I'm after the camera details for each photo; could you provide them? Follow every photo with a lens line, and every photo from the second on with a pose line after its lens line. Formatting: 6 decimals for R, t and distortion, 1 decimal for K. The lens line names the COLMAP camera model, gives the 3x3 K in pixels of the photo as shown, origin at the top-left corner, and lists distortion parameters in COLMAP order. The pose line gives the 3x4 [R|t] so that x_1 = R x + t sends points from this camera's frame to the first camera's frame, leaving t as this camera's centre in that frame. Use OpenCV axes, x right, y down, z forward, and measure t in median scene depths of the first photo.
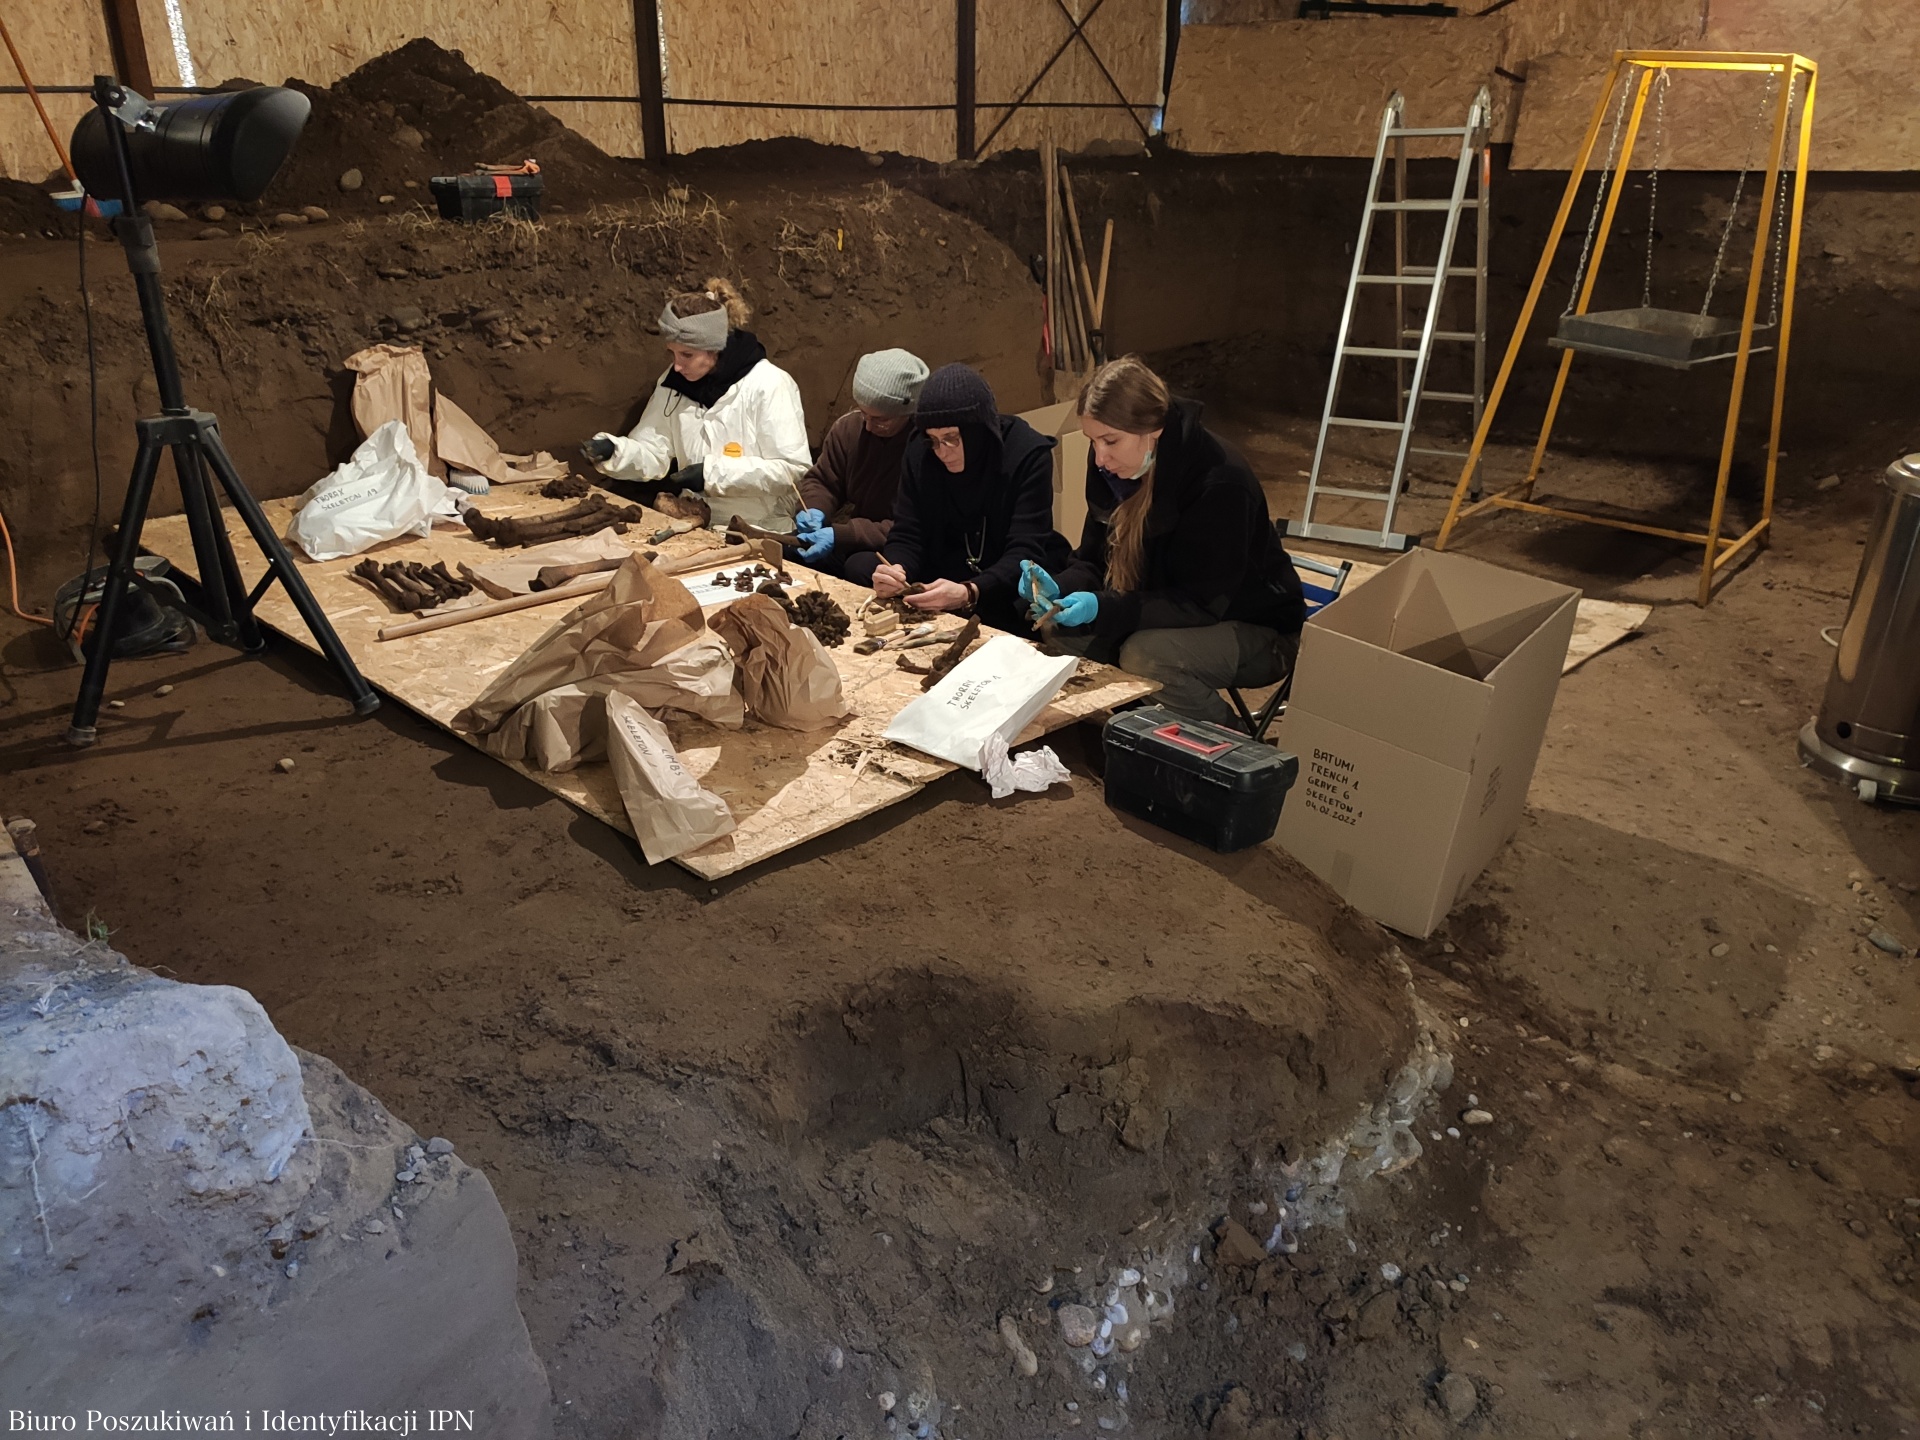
lens RADIAL K [[1449.6, 0, 967.6], [0, 1449.6, 719.1], [0, 0, 1]] dist [0.115487, -0.162299]
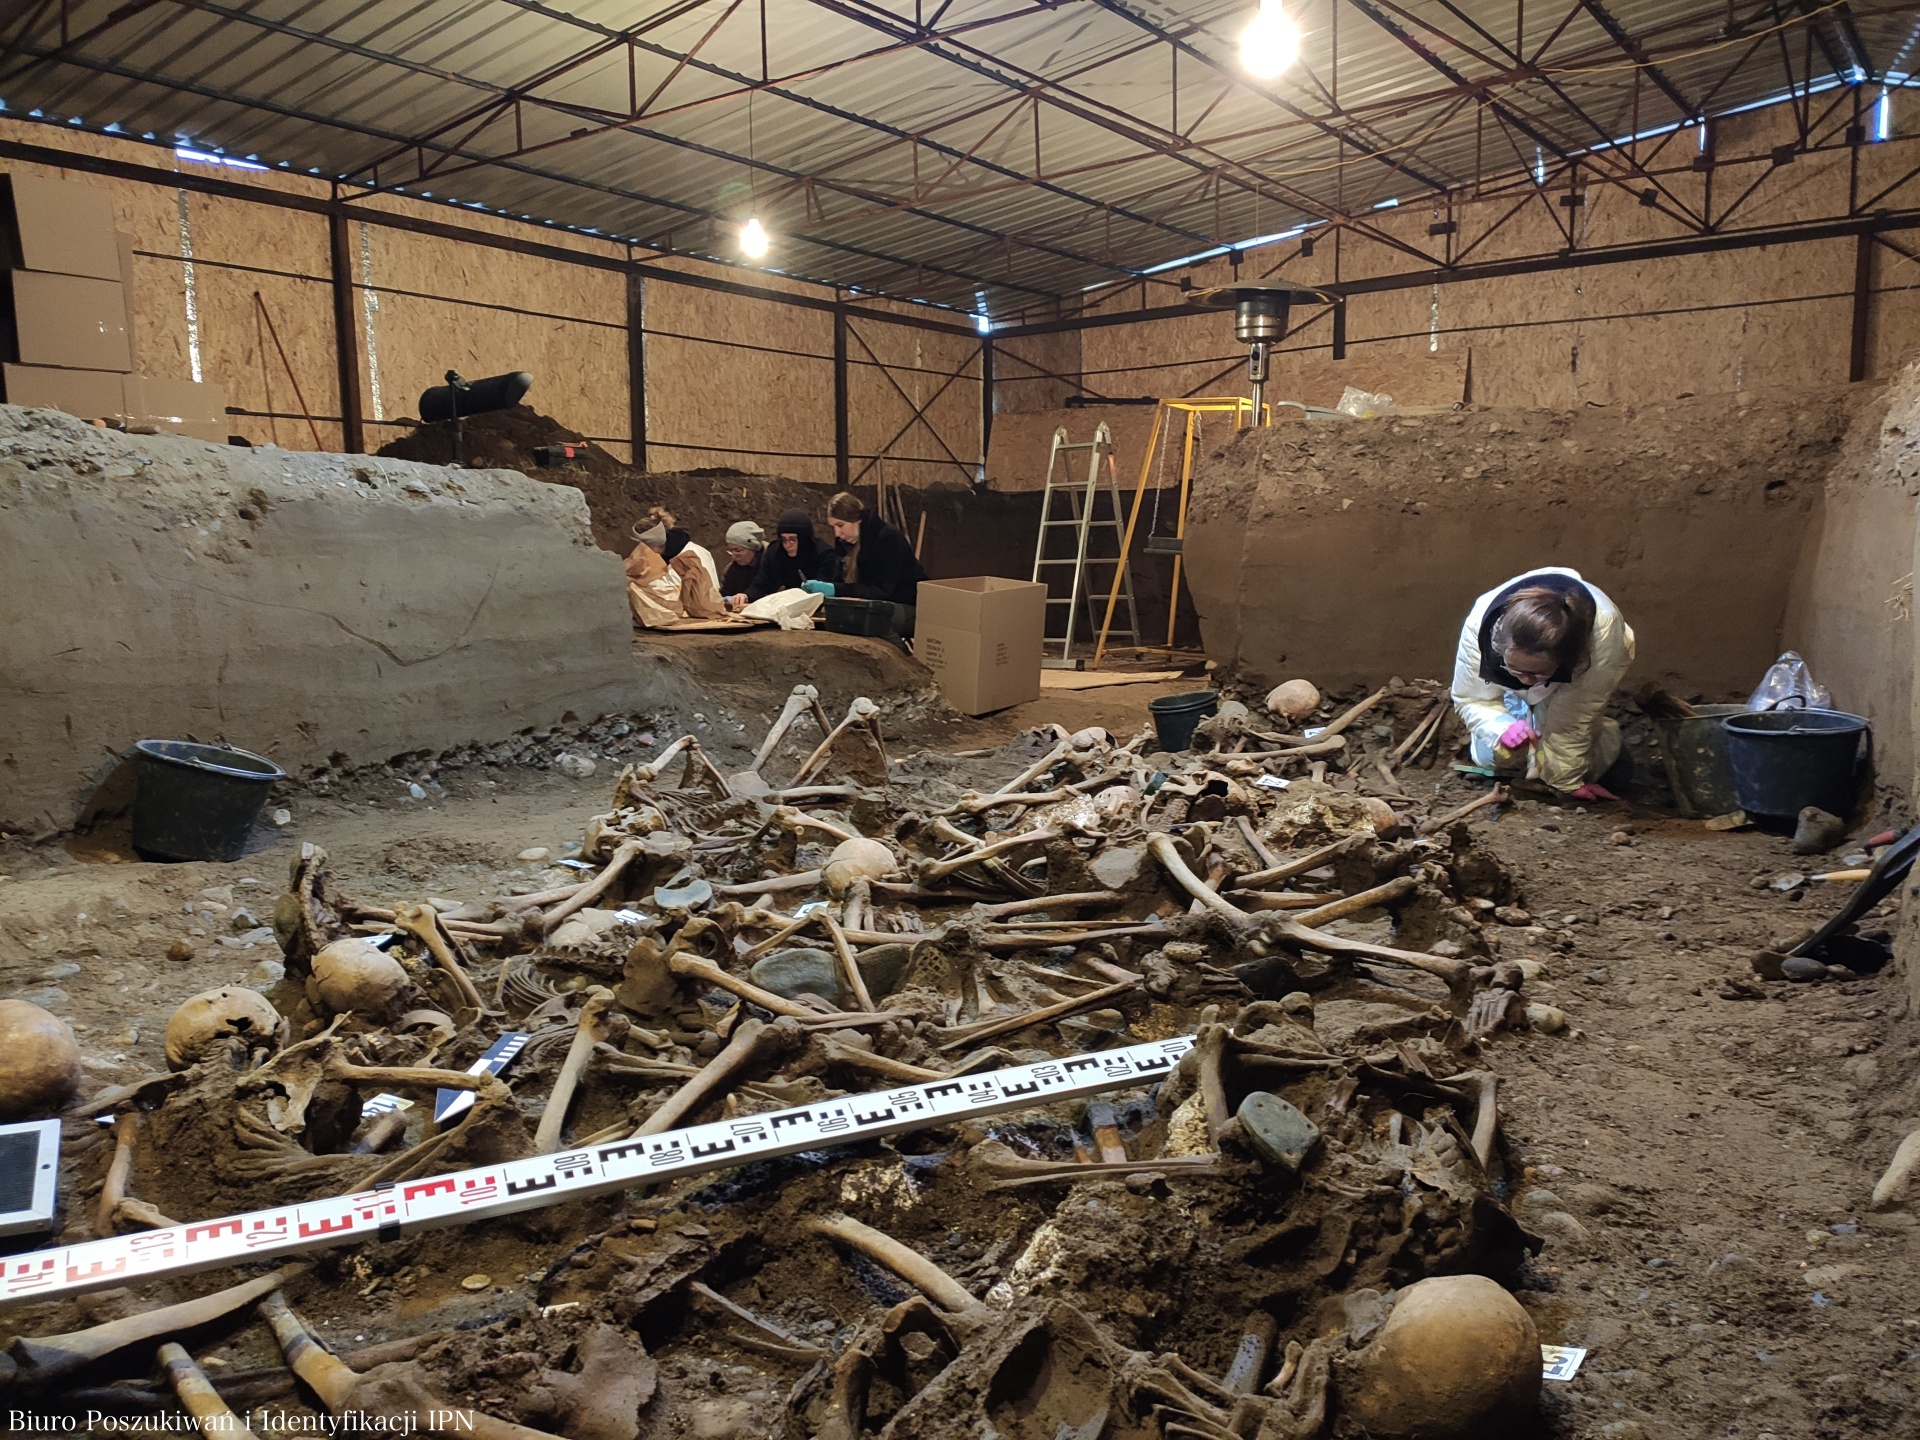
lens RADIAL K [[1449.6, 0, 967.6], [0, 1449.6, 719.1], [0, 0, 1]] dist [0.115487, -0.162299]
pose [[0.999211, -0.011444, 0.038038, 0.077600], [0.020933, 0.965539, -0.259416, 0.277834], [-0.033758, 0.260008, 0.965016, -0.453107]]
